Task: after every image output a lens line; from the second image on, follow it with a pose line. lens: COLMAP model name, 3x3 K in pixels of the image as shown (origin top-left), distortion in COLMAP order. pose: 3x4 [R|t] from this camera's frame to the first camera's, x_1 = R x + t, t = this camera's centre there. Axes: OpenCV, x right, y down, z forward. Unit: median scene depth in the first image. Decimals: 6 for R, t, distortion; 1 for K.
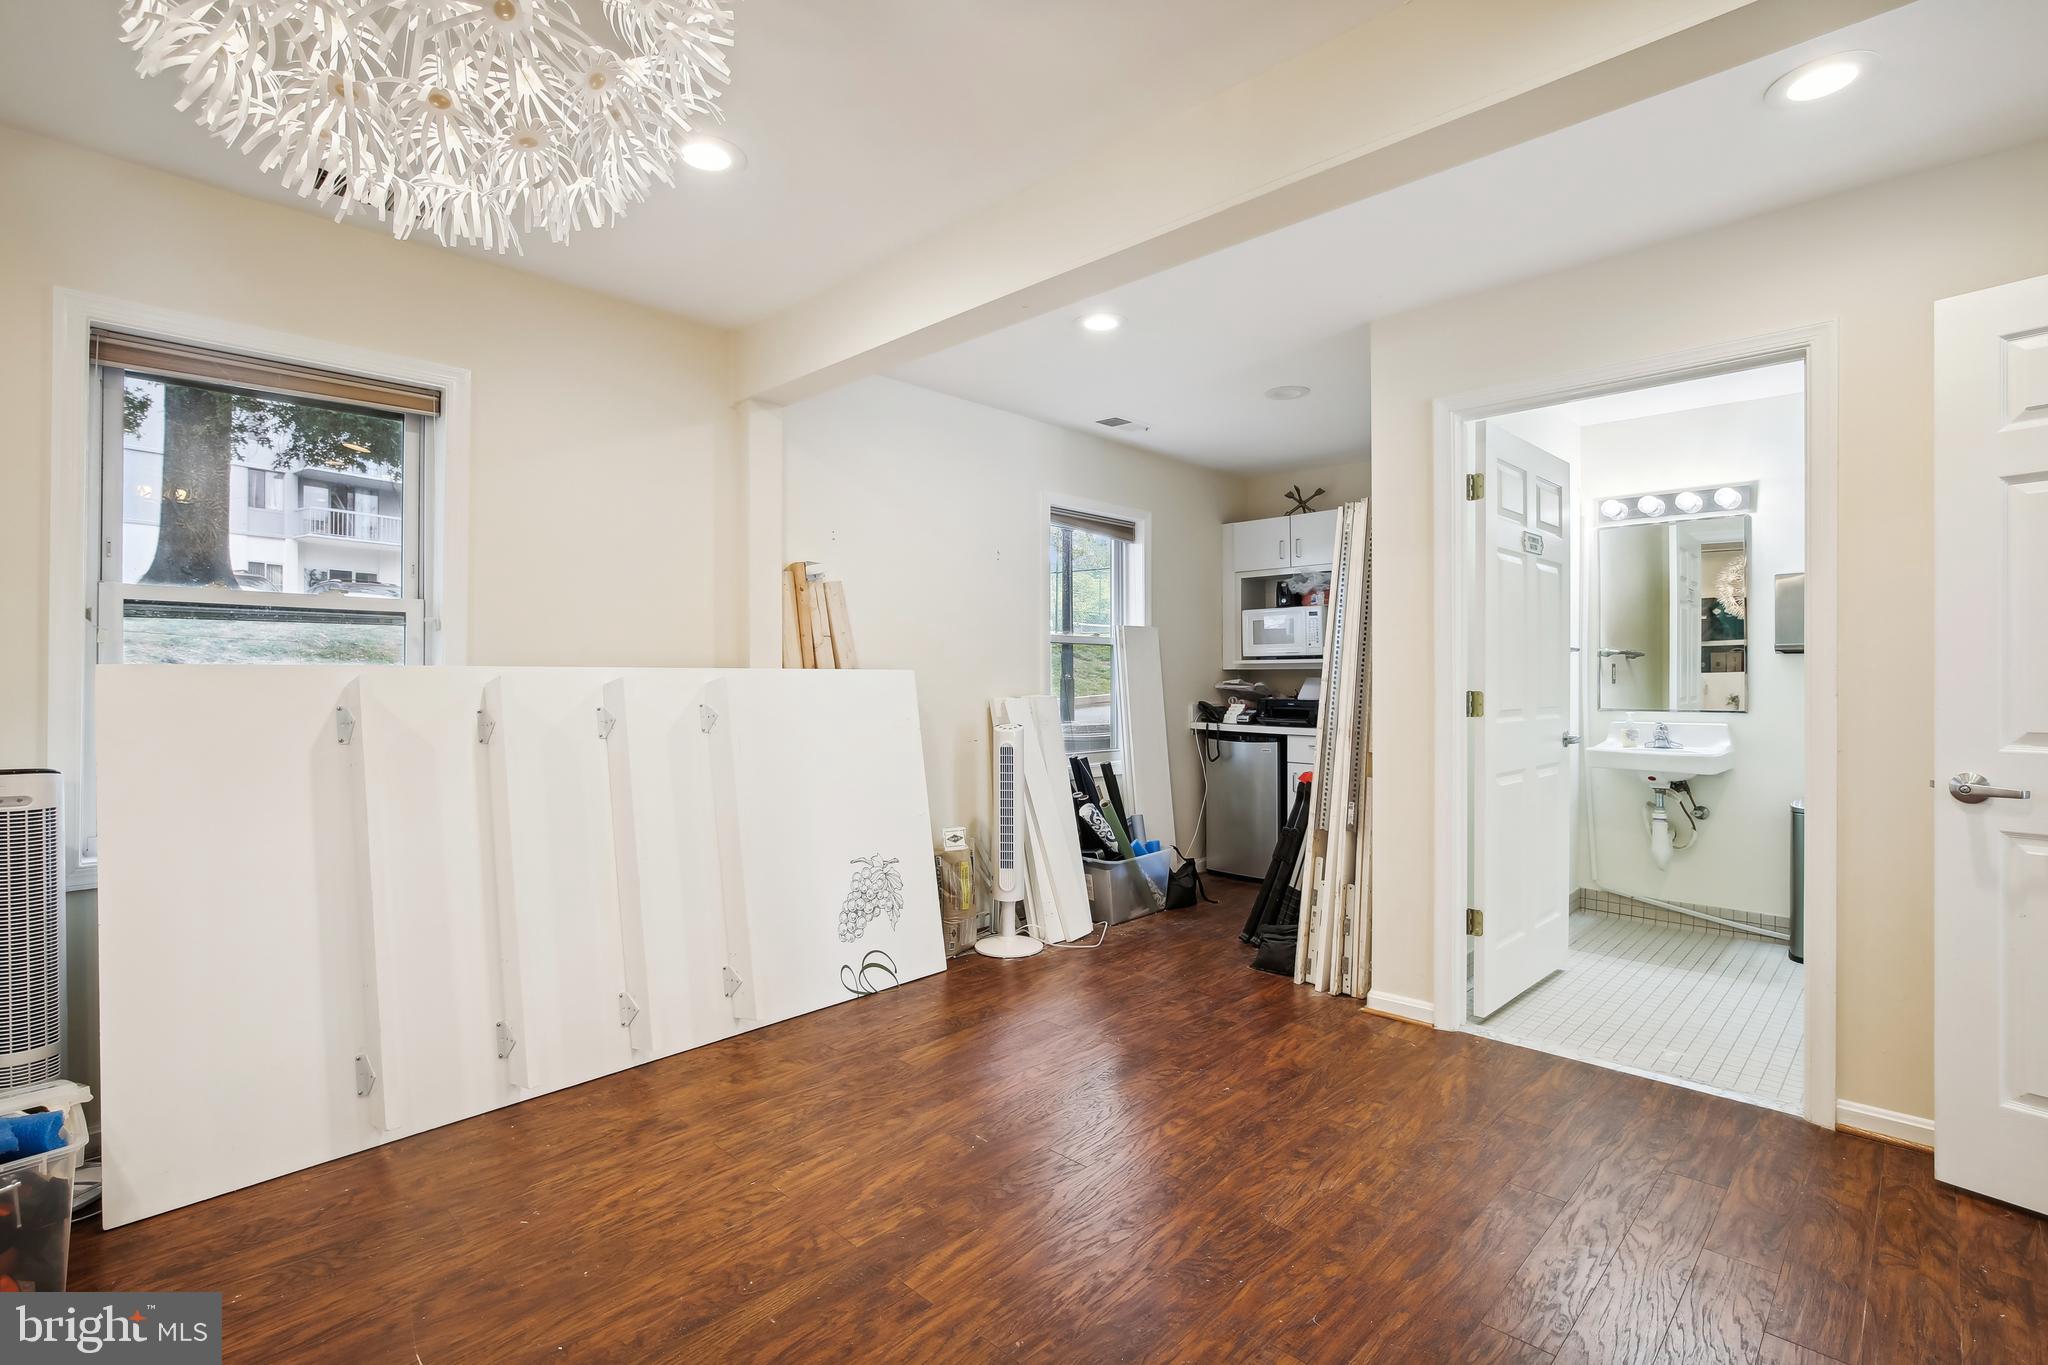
lens RADIAL K [[929.8, 0, 1016.8], [0, 929.8, 673.6], [0, 0, 1]] dist [-0.013569, 0.006560]
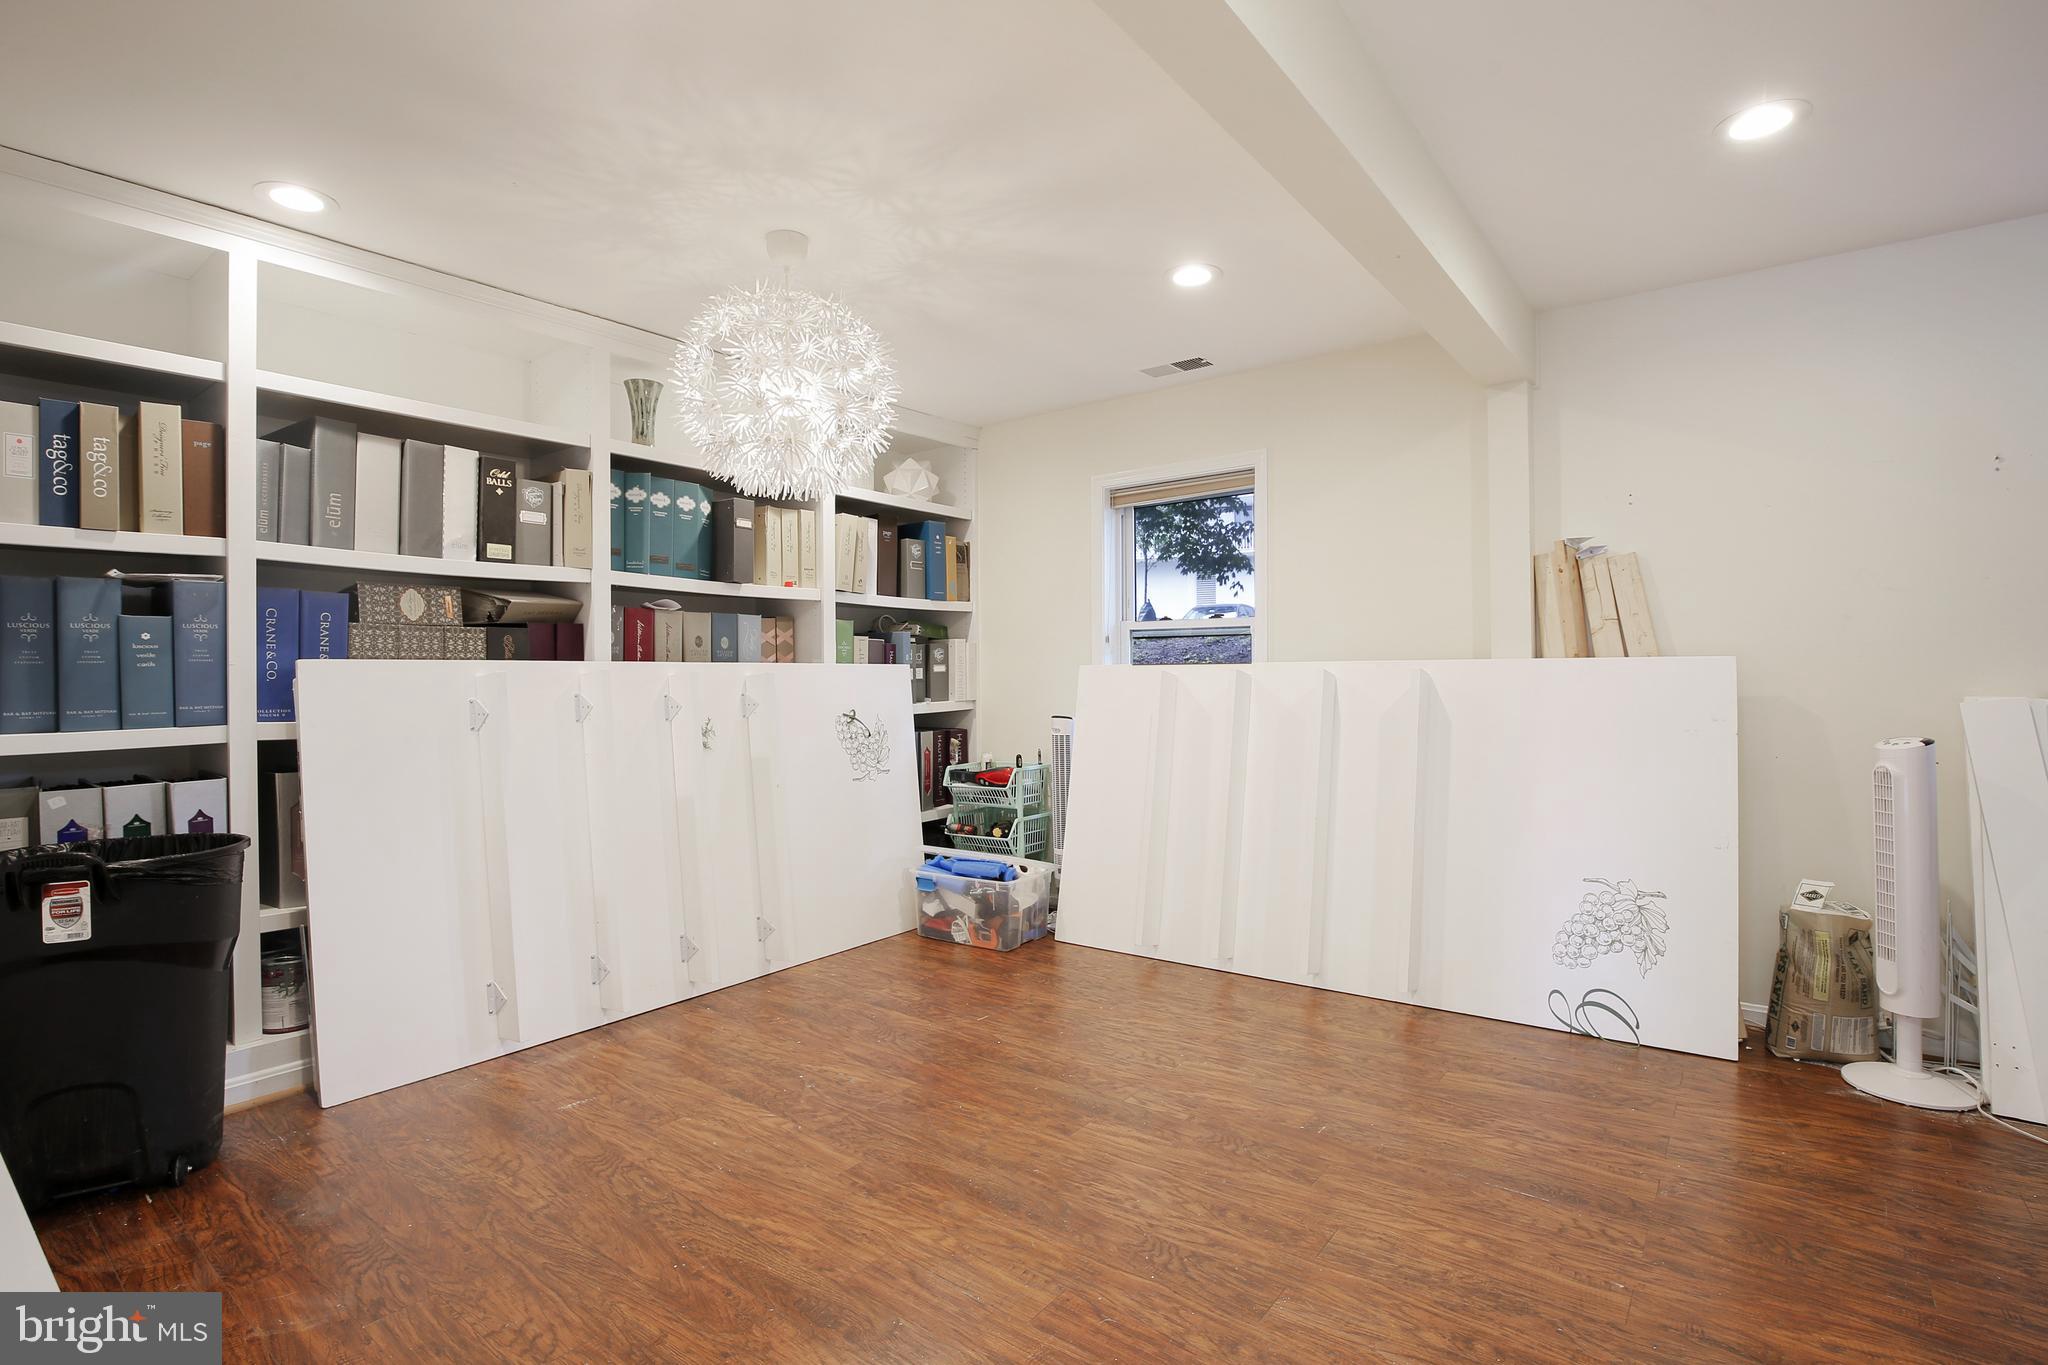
lens RADIAL K [[962.8, 0, 1061.8], [0, 962.8, 678.7], [0, 0, 1]] dist [-0.035212, 0.009092]
pose [[0.154773, 0.005822, -0.987933, 0.901331], [0.011189, 0.999908, 0.007645, 0.003839], [0.987887, -0.012237, 0.154693, 0.550509]]
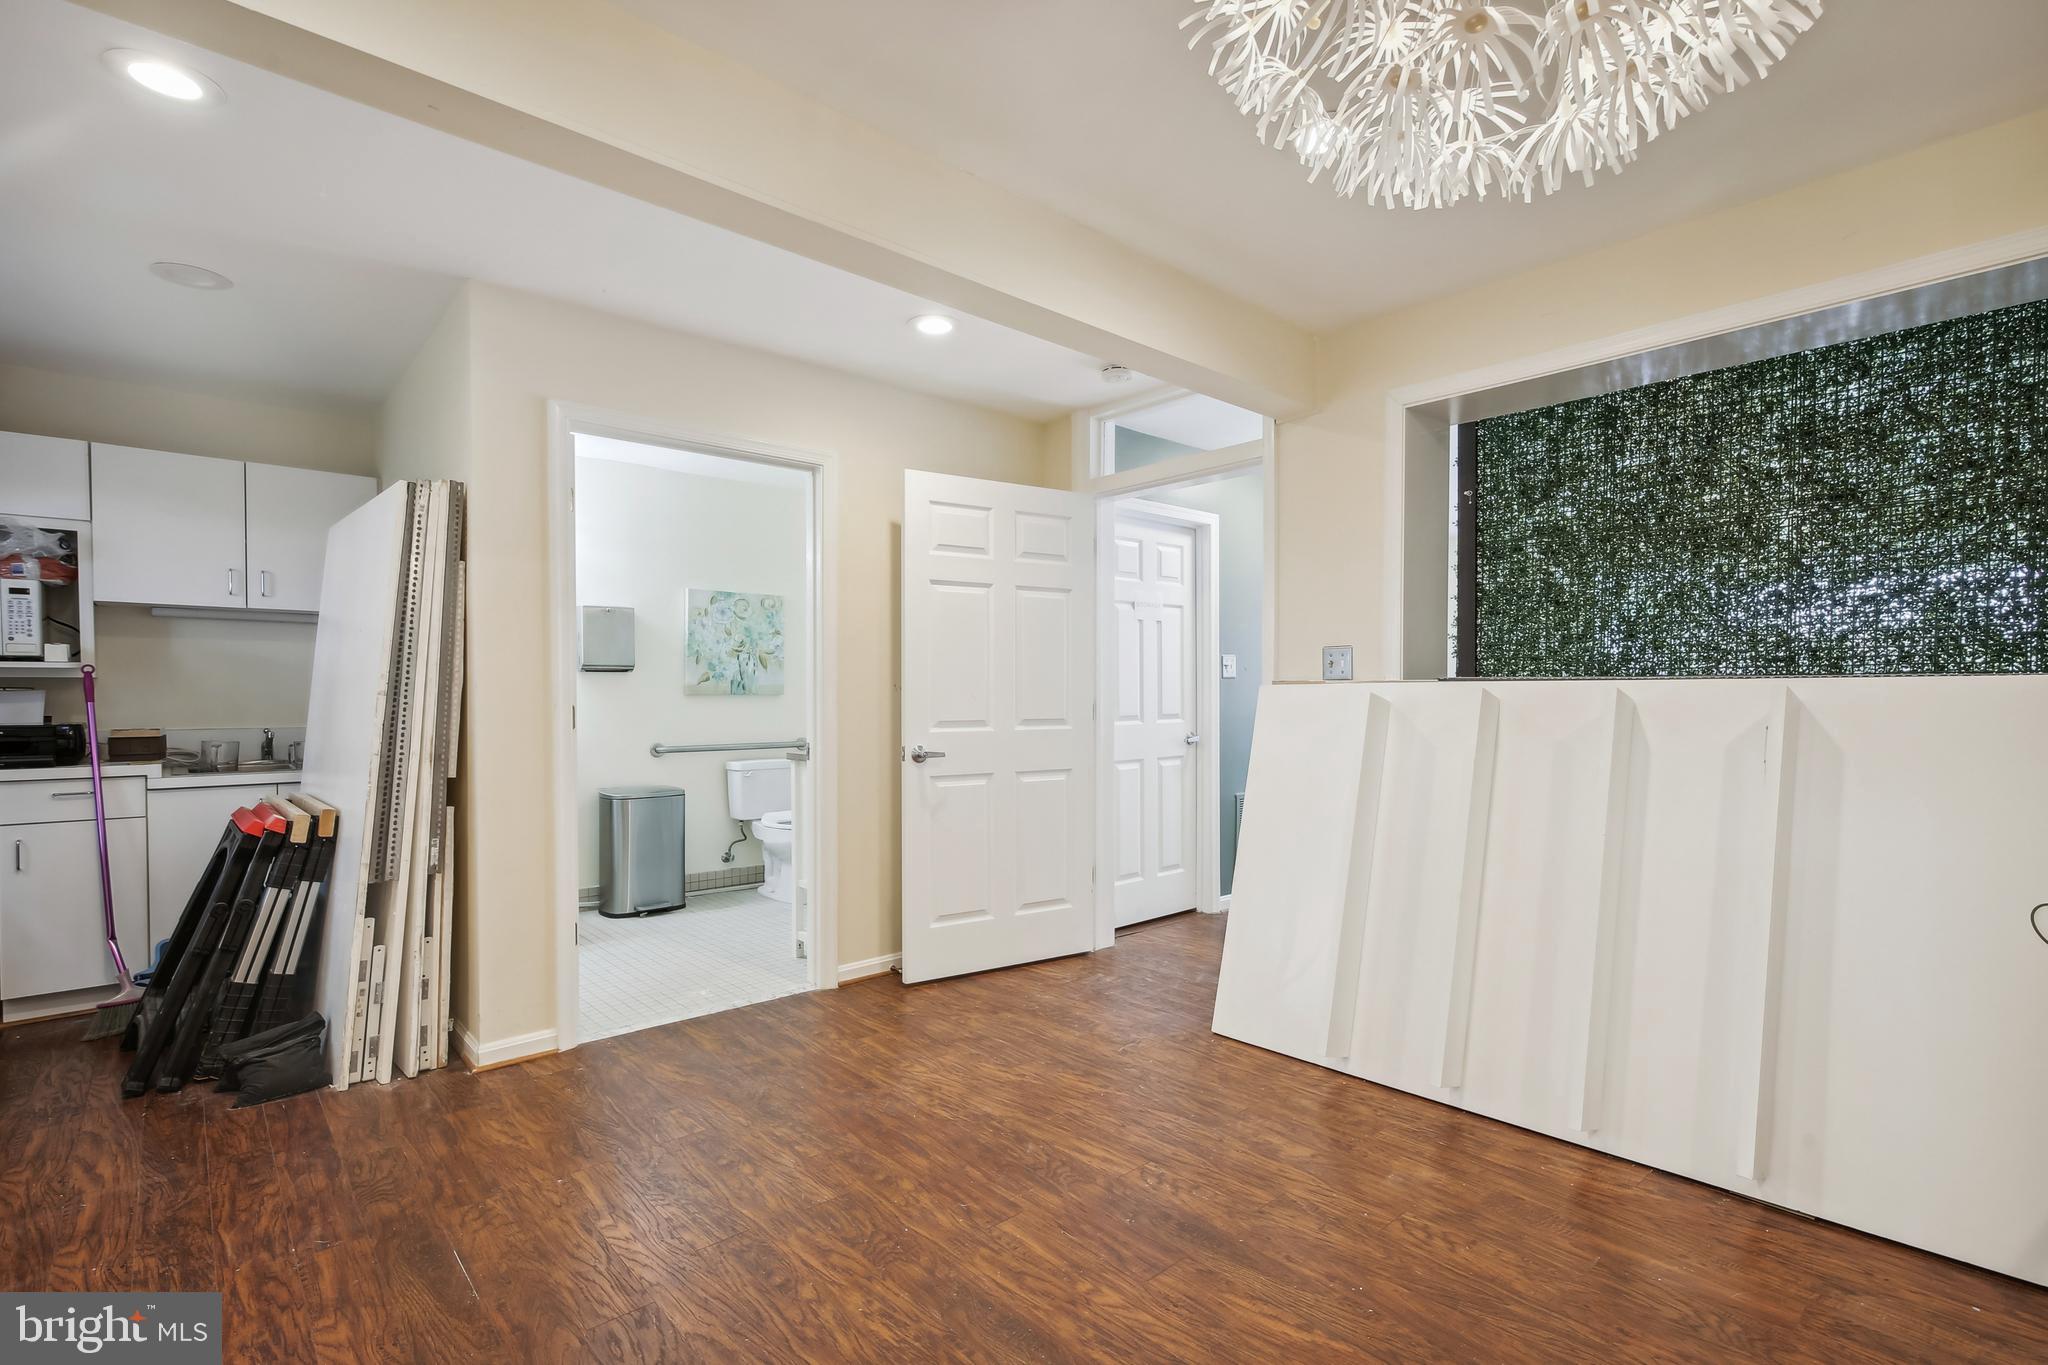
lens RADIAL K [[957.4, 0, 1023.9], [0, 957.4, 700.5], [0, 0, 1]] dist [0.001773, -0.000194]
pose [[0.069555, -0.006101, 0.997559, -0.653575], [-0.004076, 0.999971, 0.006400, 0.008781], [-0.997570, -0.004511, 0.069528, 0.571401]]
